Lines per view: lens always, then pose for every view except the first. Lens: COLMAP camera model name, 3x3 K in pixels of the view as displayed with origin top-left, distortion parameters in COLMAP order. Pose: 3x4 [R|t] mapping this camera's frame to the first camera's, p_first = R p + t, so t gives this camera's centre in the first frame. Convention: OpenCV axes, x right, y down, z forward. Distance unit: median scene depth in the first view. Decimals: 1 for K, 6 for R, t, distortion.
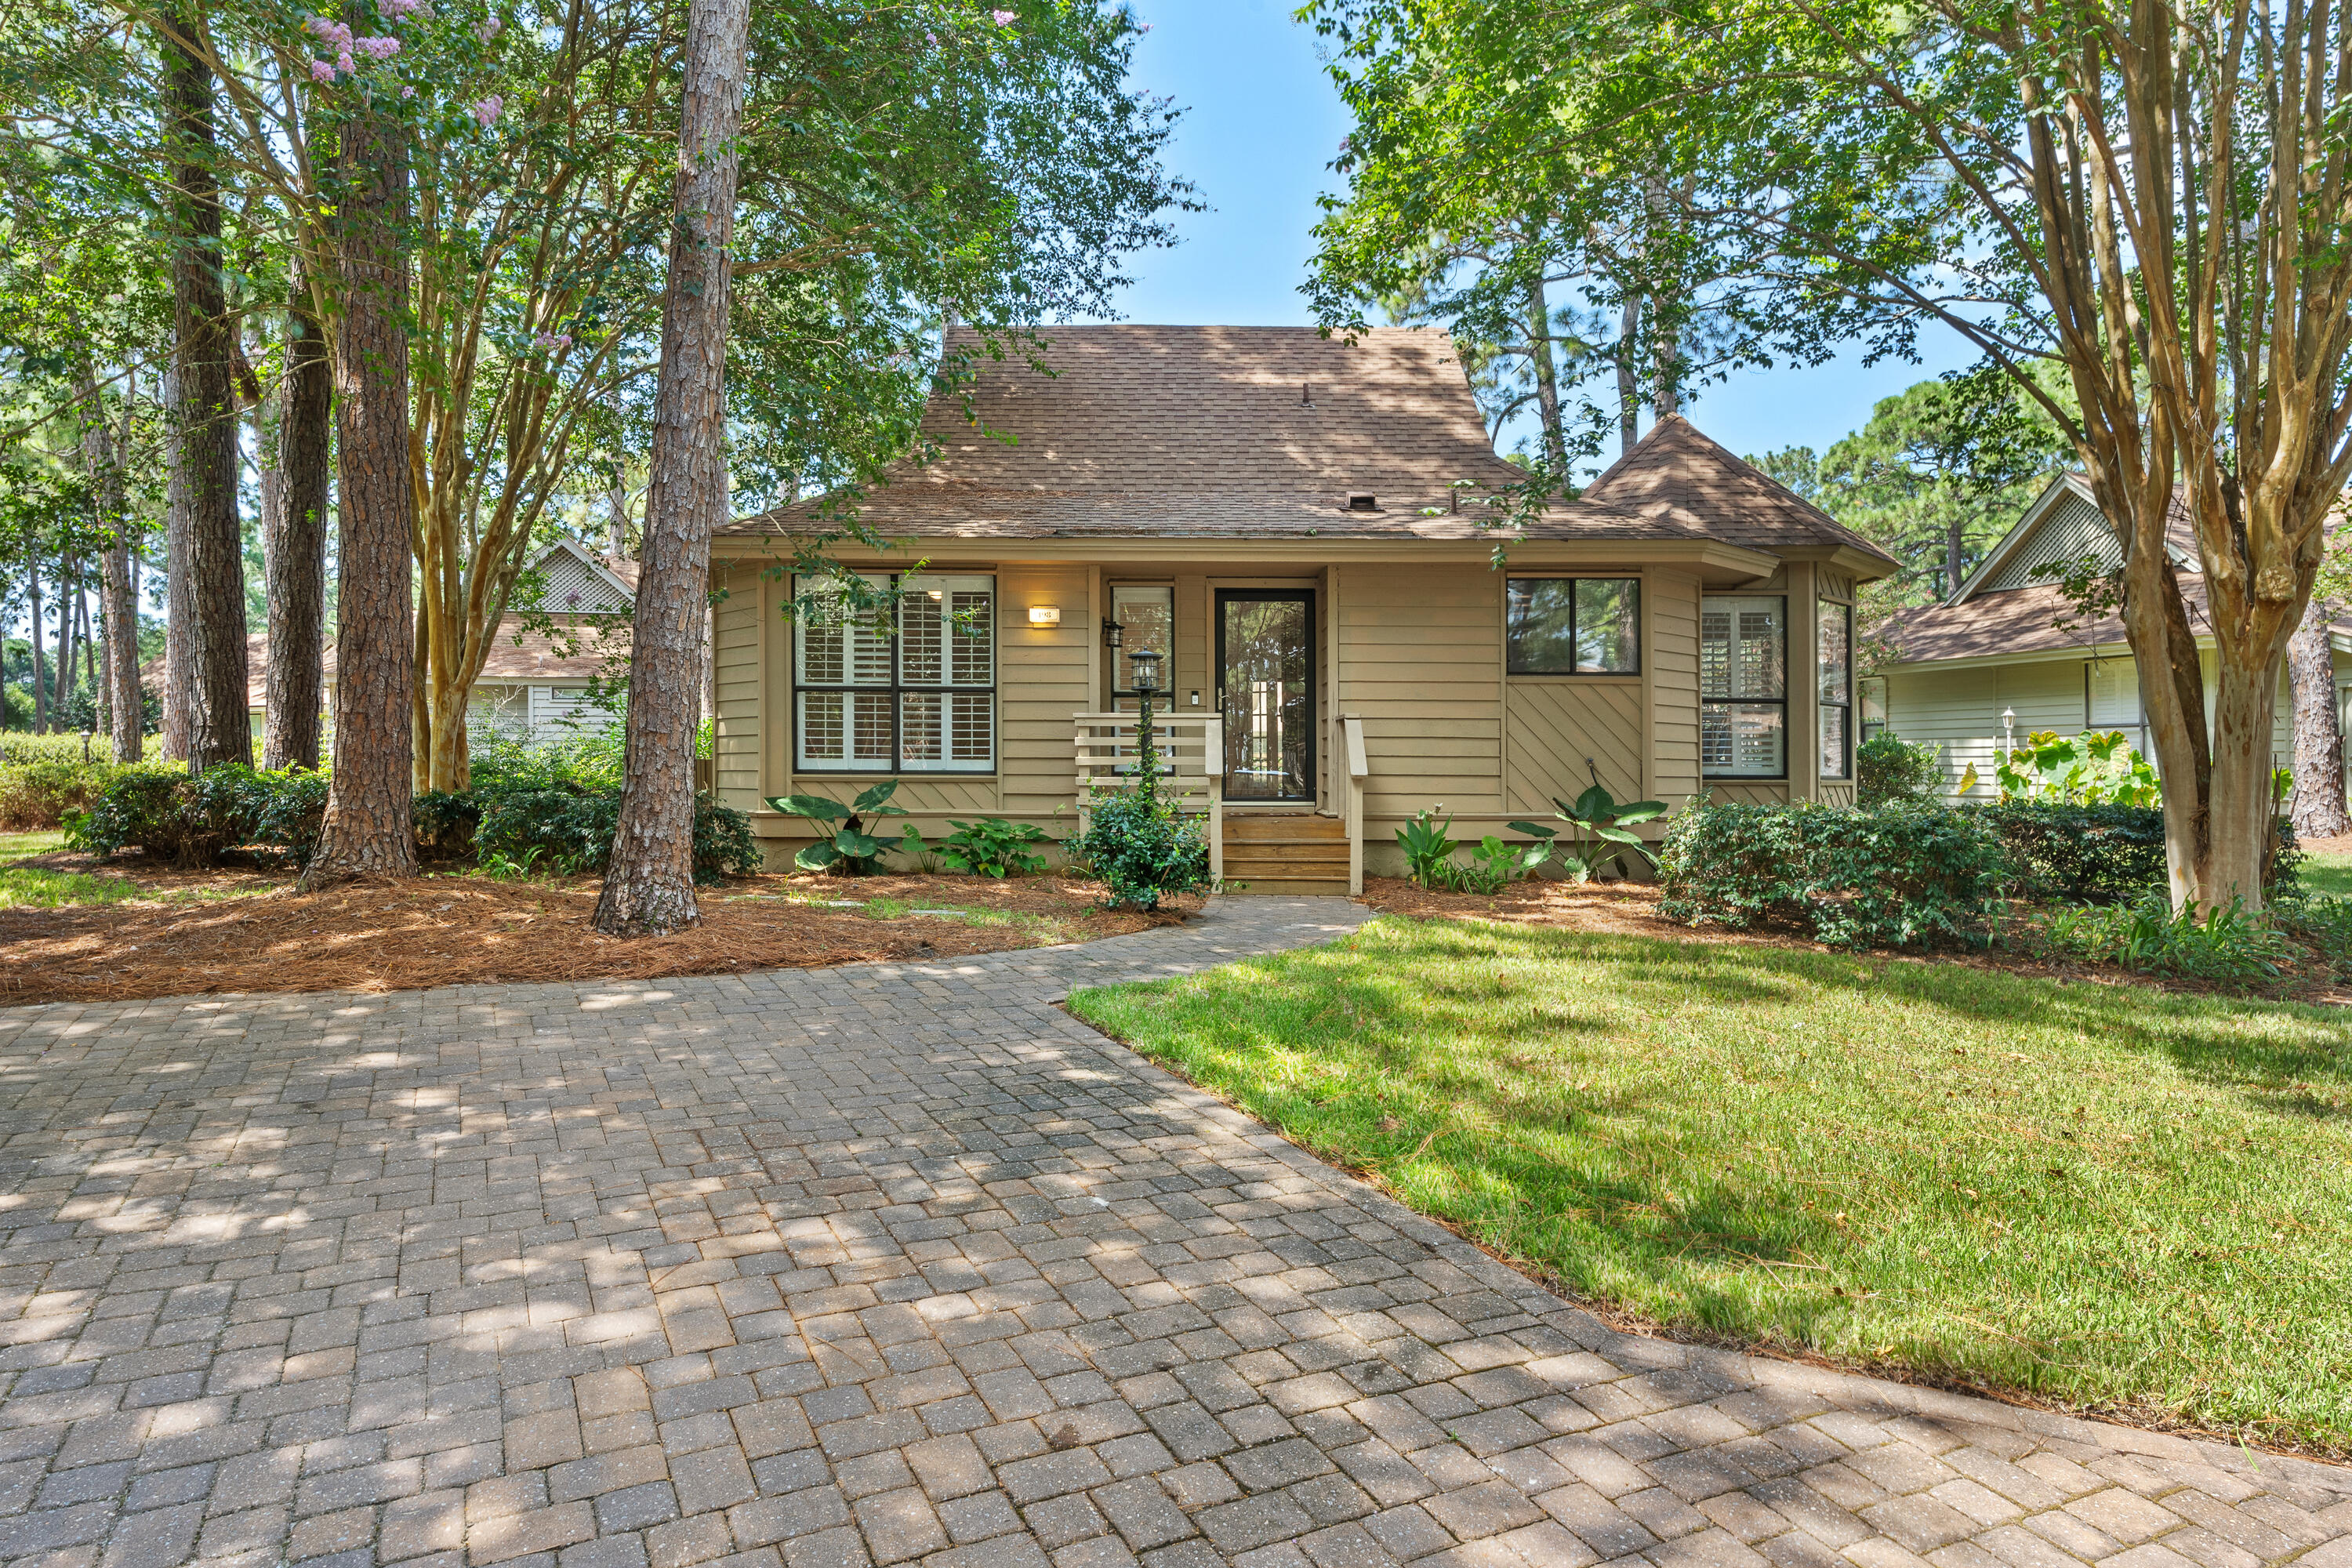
lens RADIAL K [[1423.0, 0, 1179.7], [0, 1423.0, 780.1], [0, 0, 1]] dist [-0.000710, 0.003476]
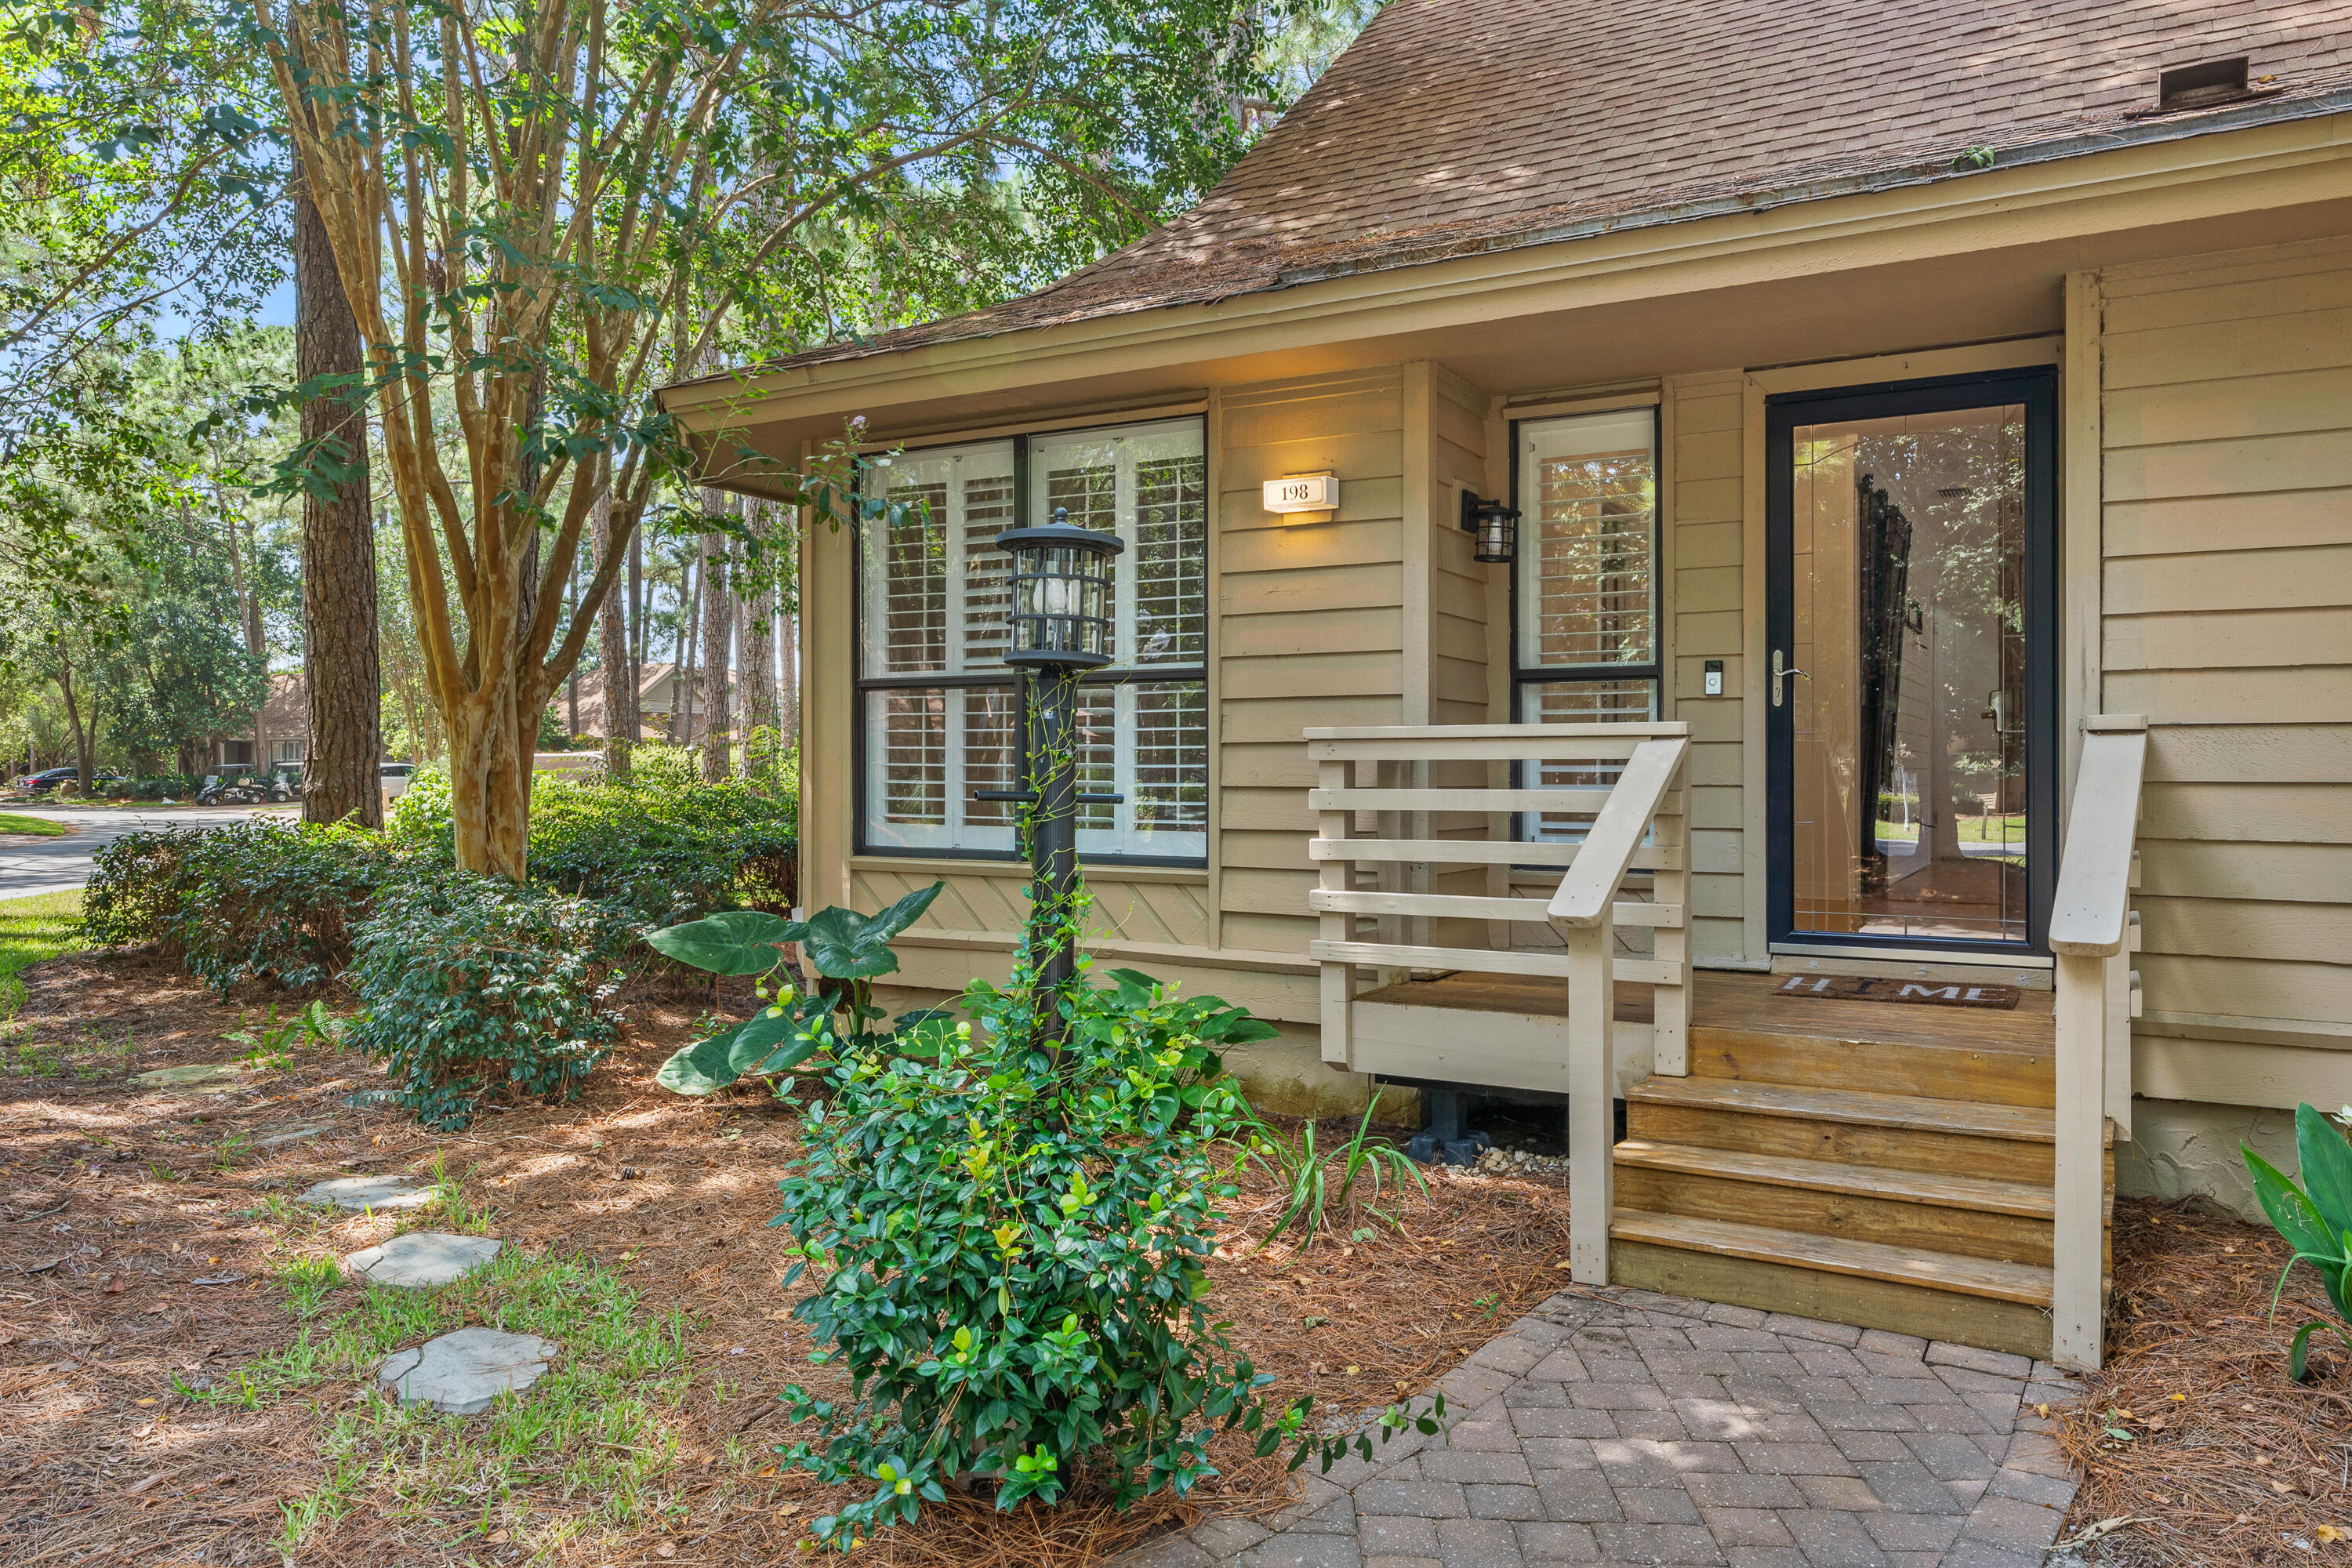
lens RADIAL K [[1625.7, 0, 1178.4], [0, 1625.7, 784.2], [0, 0, 1]] dist [-0.005512, -0.000466]
pose [[0.860987, 0.000998, -0.508626, 0.118102], [-0.000096, 0.999998, 0.001799, -0.030153], [0.508627, -0.001500, 0.860986, 0.557651]]
